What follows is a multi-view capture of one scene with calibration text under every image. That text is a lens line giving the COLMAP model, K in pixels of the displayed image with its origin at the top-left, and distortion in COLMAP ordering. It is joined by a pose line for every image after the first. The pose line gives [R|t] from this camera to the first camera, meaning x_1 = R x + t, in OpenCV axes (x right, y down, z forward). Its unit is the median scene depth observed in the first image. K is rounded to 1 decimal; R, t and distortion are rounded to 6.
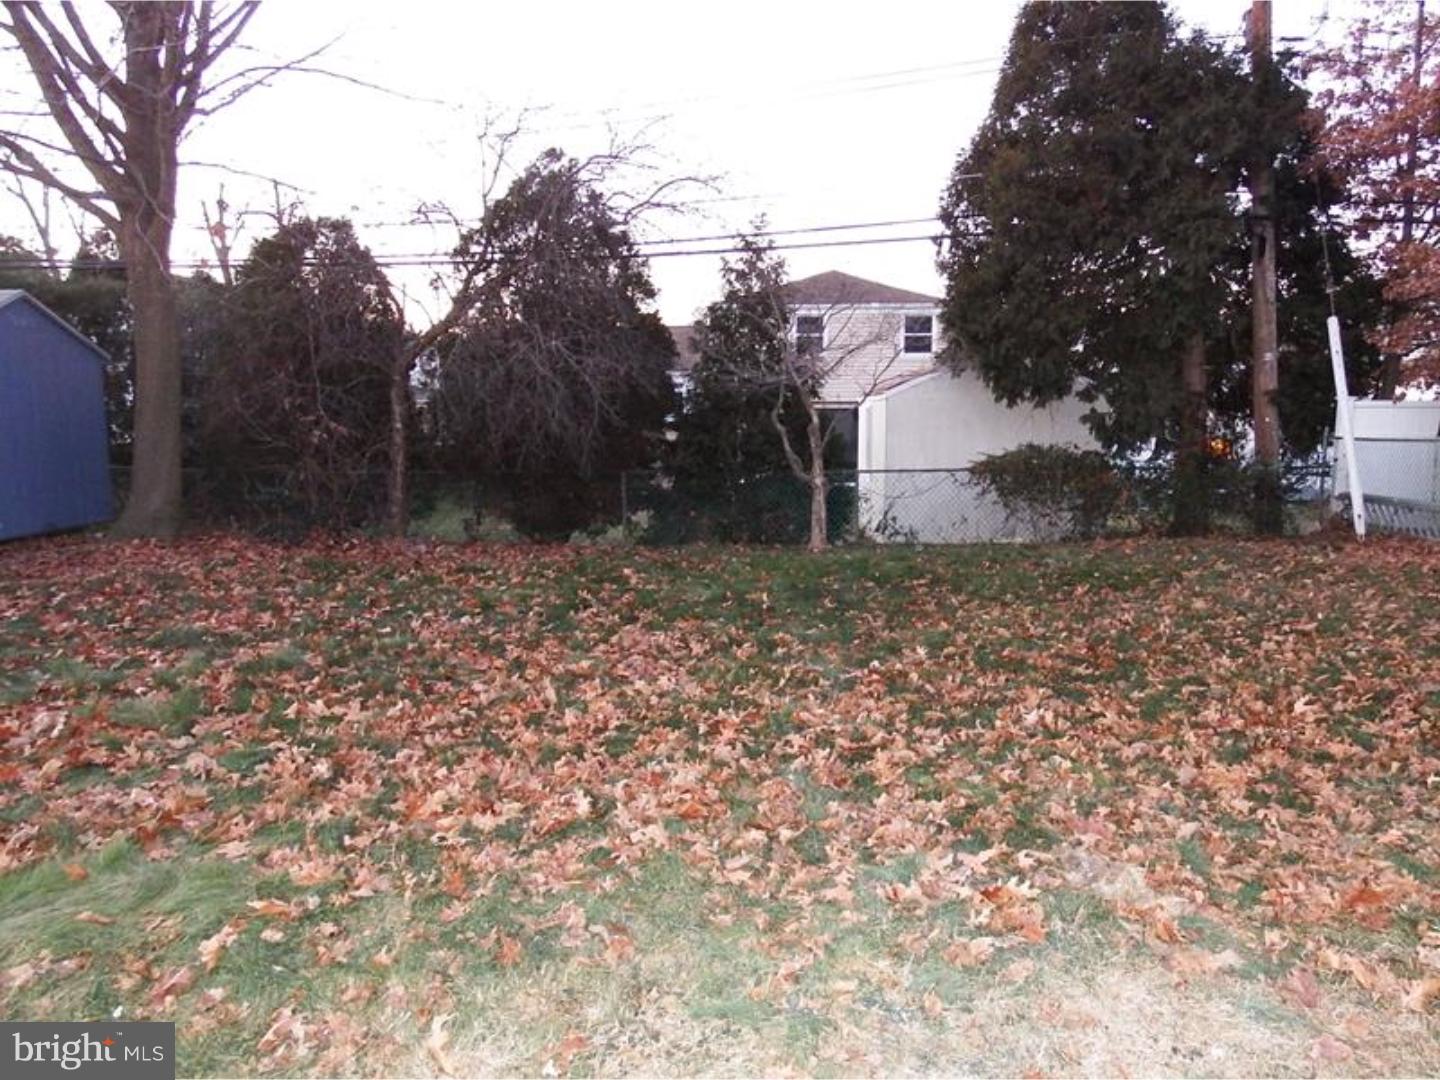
lens RADIAL K [[1032.7, 0, 720.0], [0, 1032.7, 540.0], [0, 0, 1]] dist [0.097969, 0.000851]
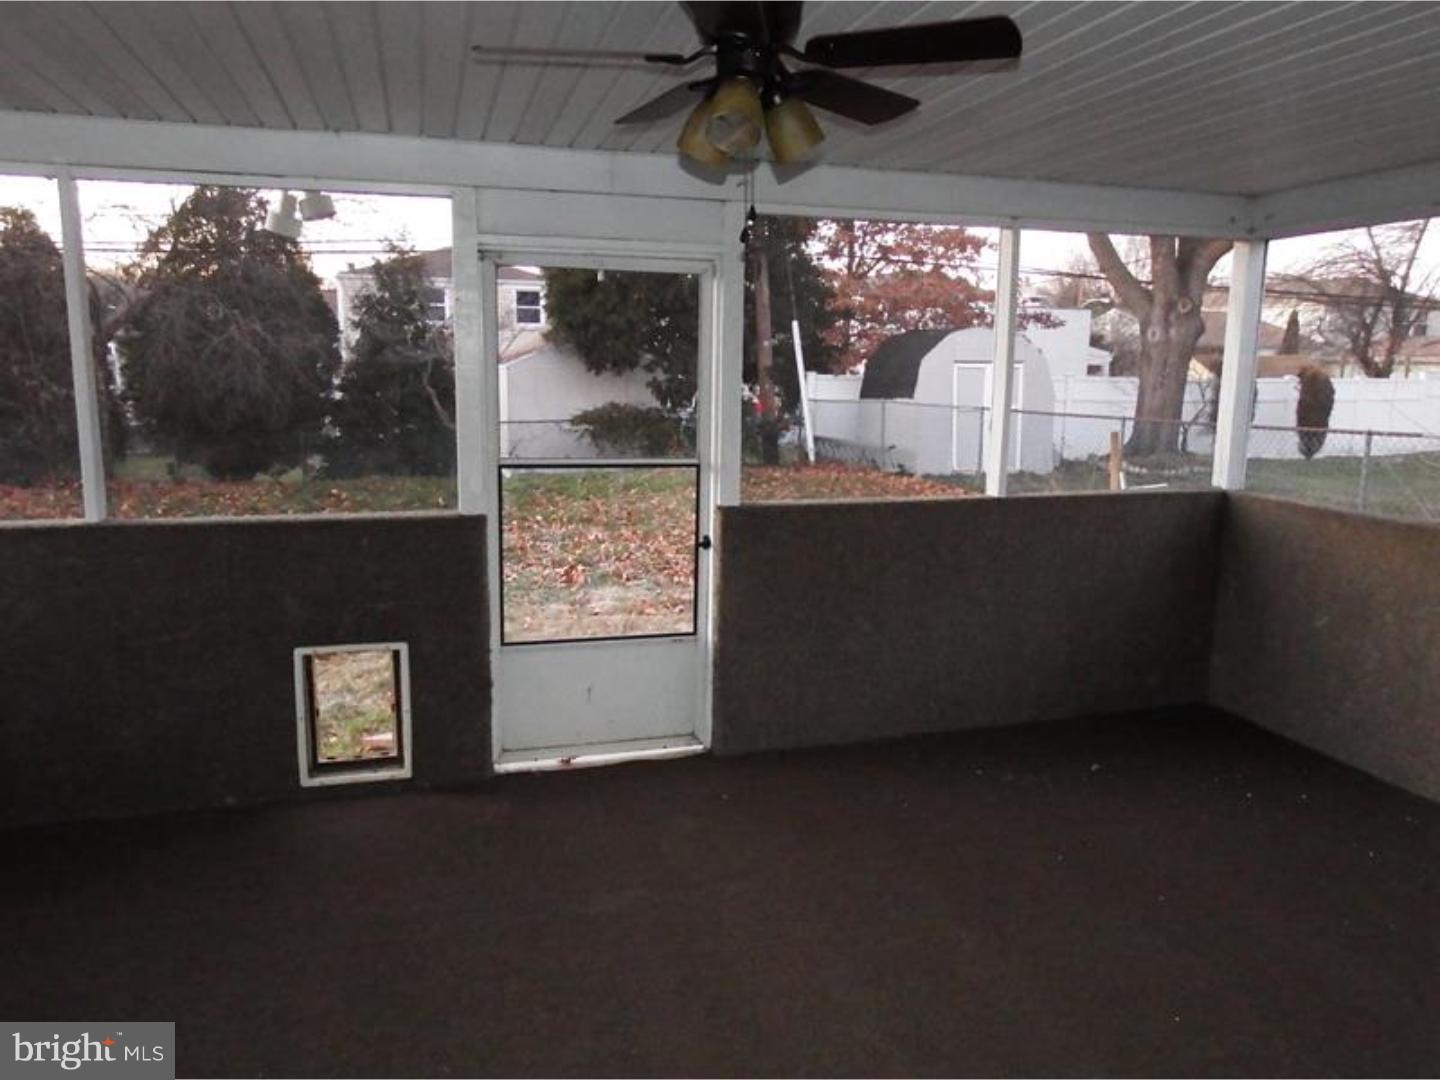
lens RADIAL K [[1043.3, 0, 720.0], [0, 1043.3, 540.0], [0, 0, 1]] dist [0.000487, -0.000932]
pose [[0.934376, -0.047477, 0.353112, -0.069632], [0.033204, 0.998372, 0.046374, 0.031955], [-0.354739, -0.031606, 0.934431, -0.363765]]
